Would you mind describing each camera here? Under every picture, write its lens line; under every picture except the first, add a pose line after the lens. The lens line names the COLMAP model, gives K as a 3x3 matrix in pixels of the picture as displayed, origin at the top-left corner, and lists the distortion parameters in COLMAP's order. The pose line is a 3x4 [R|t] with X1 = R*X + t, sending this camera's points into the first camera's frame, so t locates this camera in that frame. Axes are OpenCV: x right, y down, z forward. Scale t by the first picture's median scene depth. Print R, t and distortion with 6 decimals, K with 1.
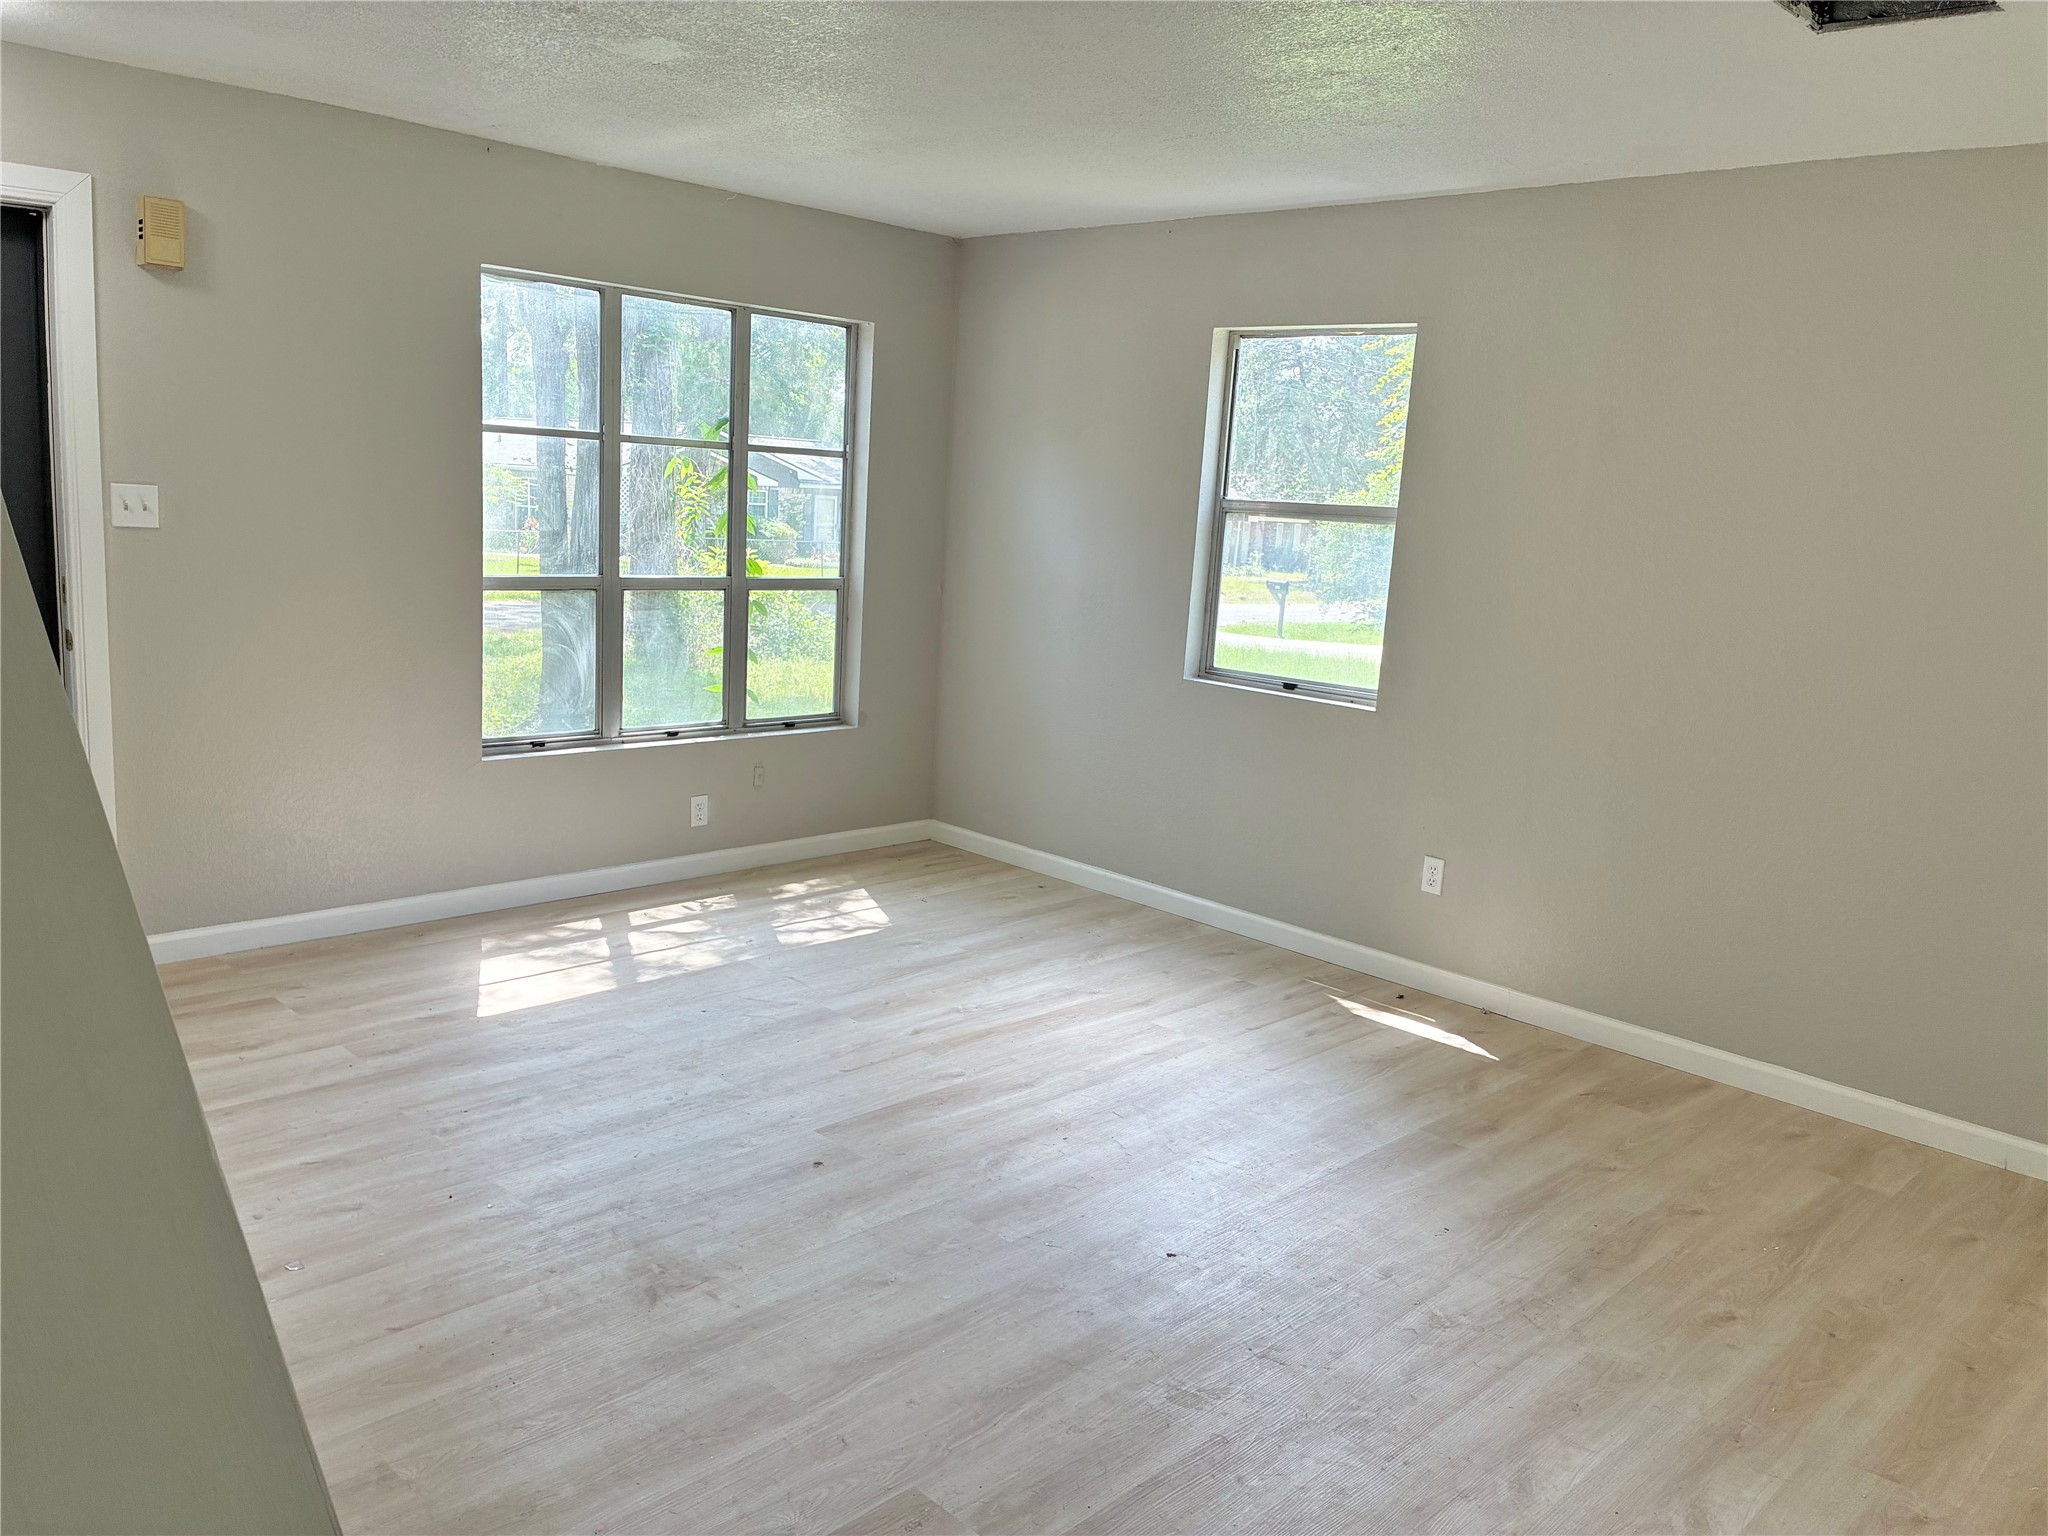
lens RADIAL K [[1553.0, 0, 1052.5], [0, 1553.0, 759.2], [0, 0, 1]] dist [0.041755, -0.033190]
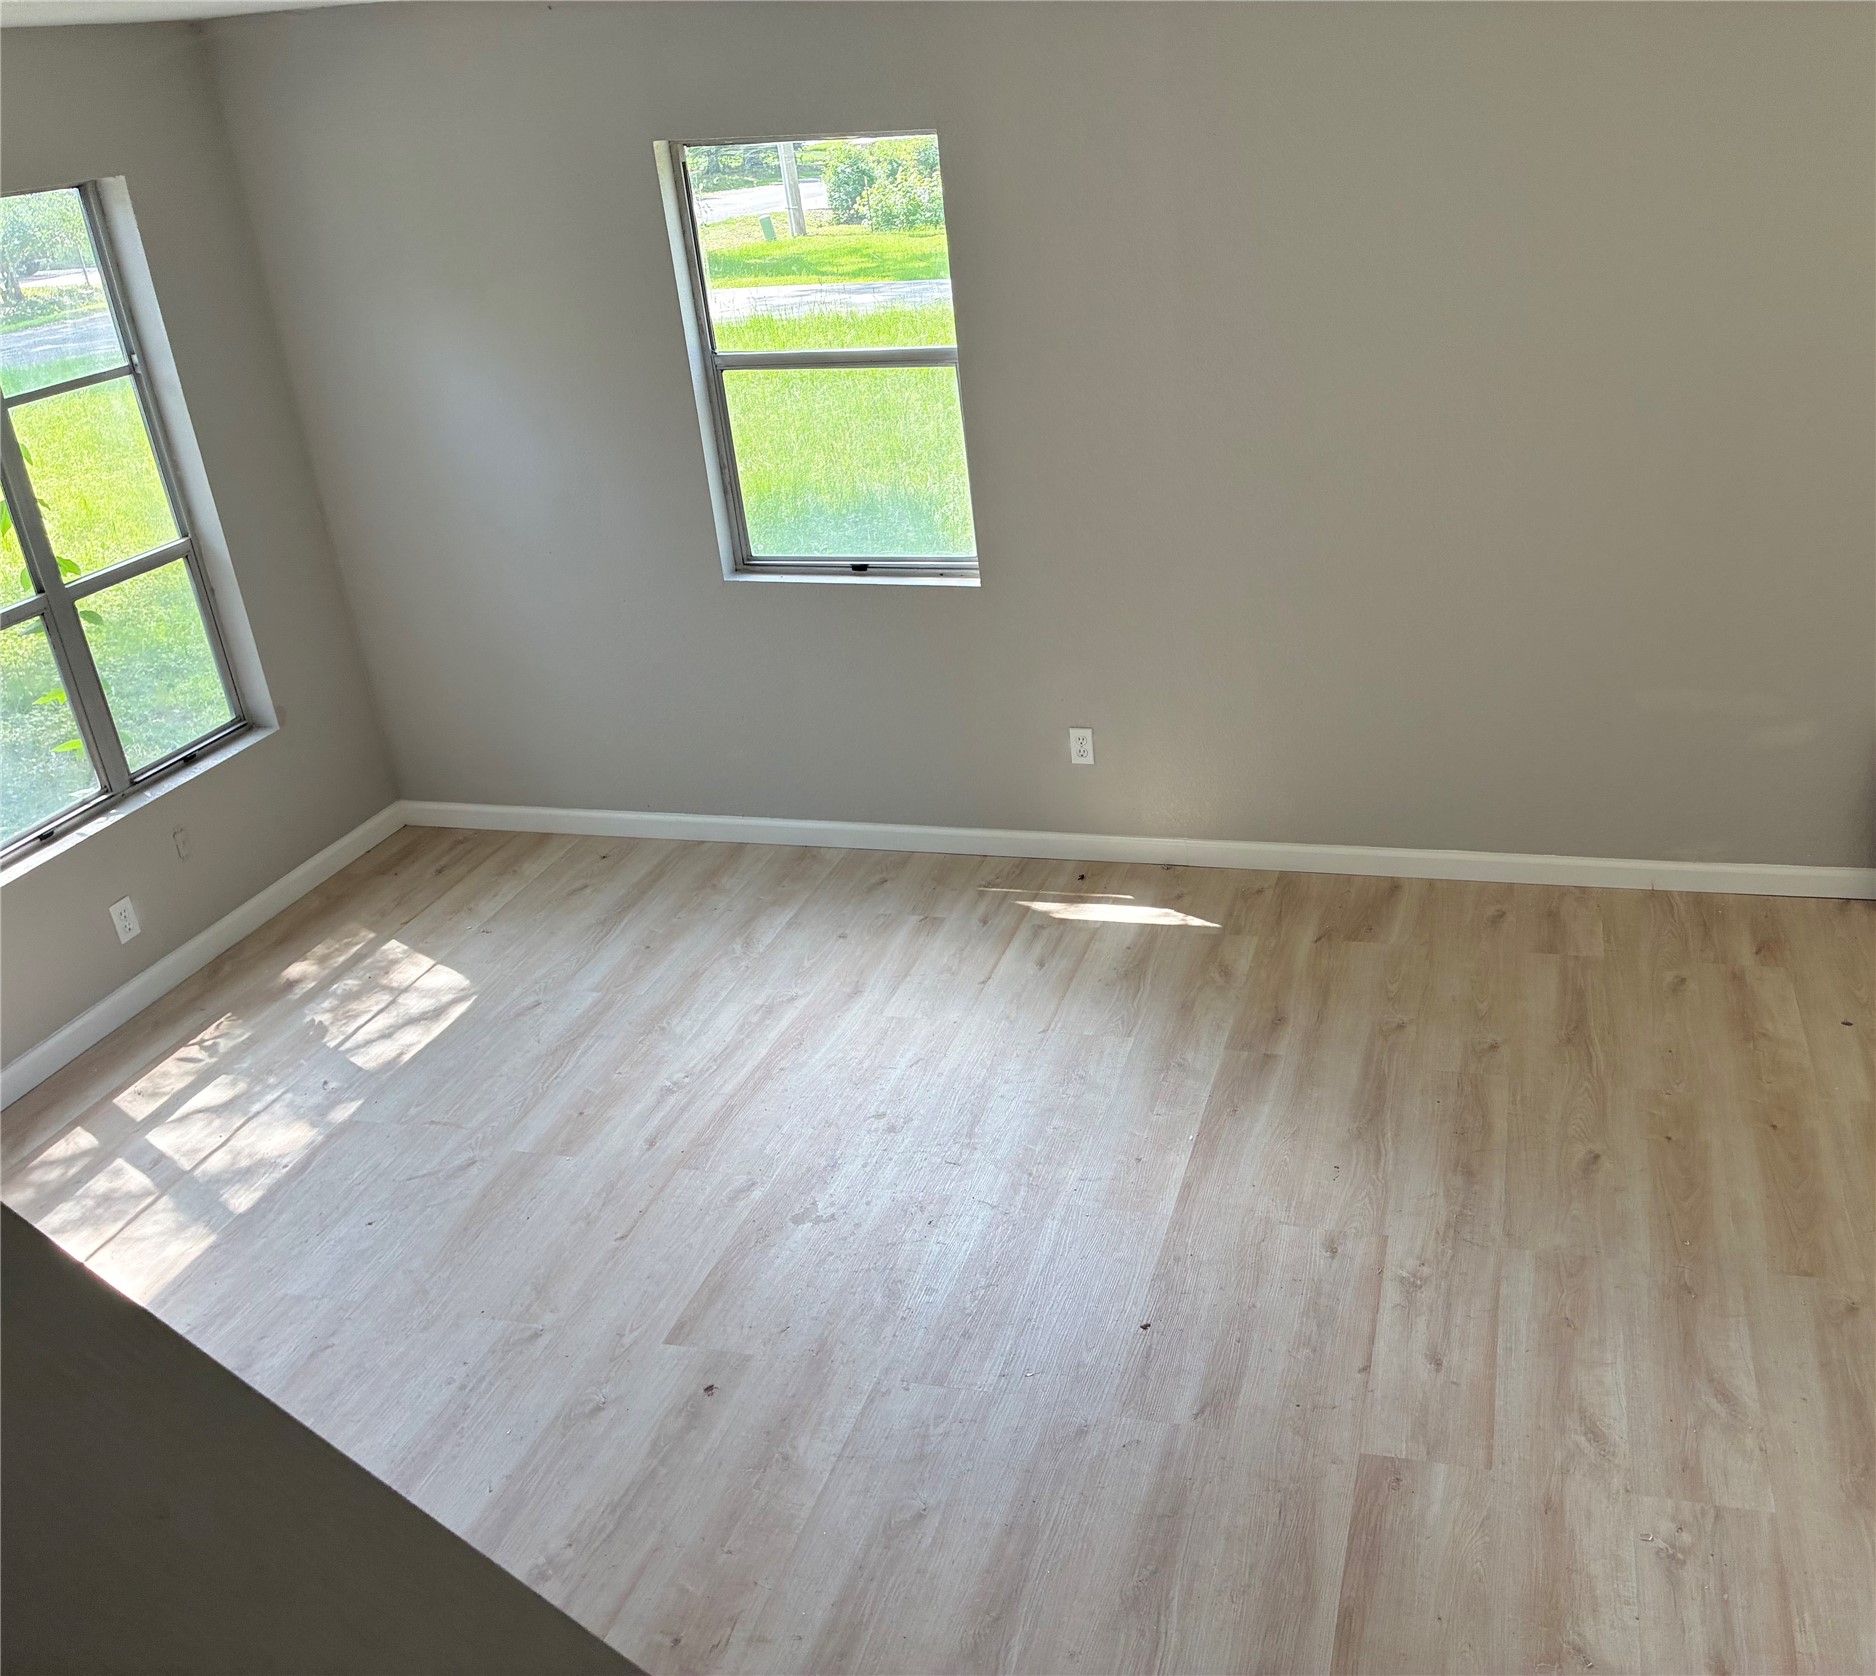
lens RADIAL K [[1702.1, 0, 1123.7], [0, 1702.1, 813.4], [0, 0, 1]] dist [0.014550, 0.000000]
pose [[0.847967, -0.316512, 0.425173, -0.177938], [0.197498, 0.933047, 0.300697, -0.185685], [-0.491880, -0.171010, 0.853703, 0.107963]]
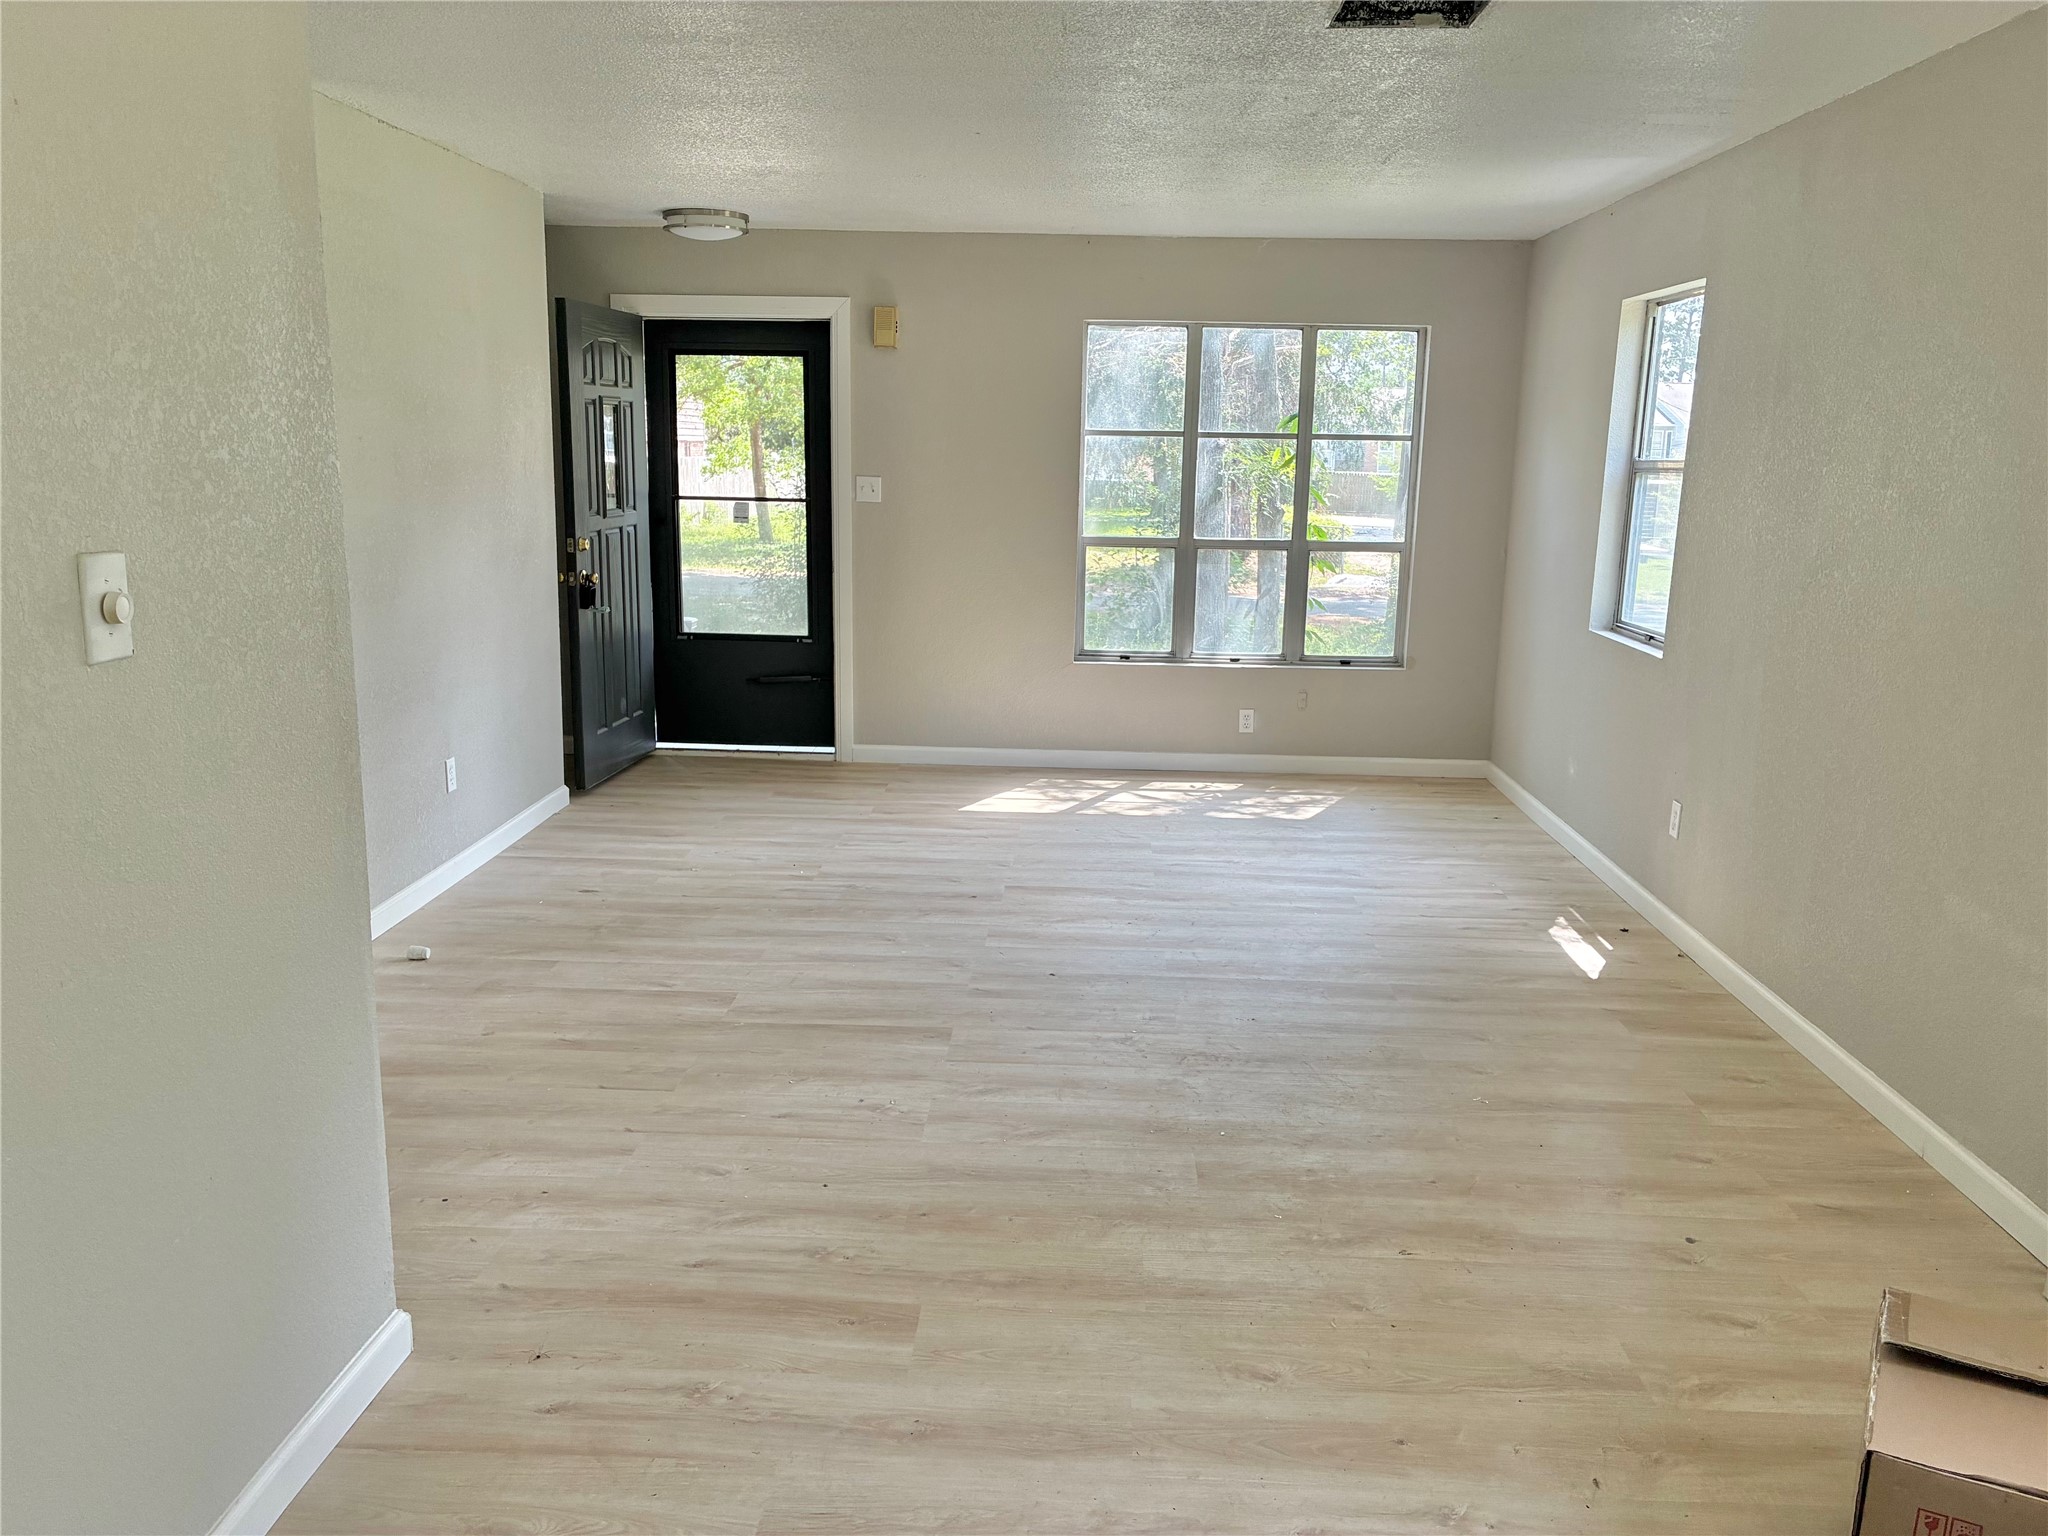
lens RADIAL K [[1553.0, 0, 1022.5], [0, 1553.0, 768.4], [0, 0, 1]] dist [0.041755, -0.033190]
pose [[0.656979, 0.101209, -0.747084, 0.706638], [-0.108561, 0.993321, 0.039099, 0.048120], [0.746051, 0.055417, 0.663579, 0.011345]]
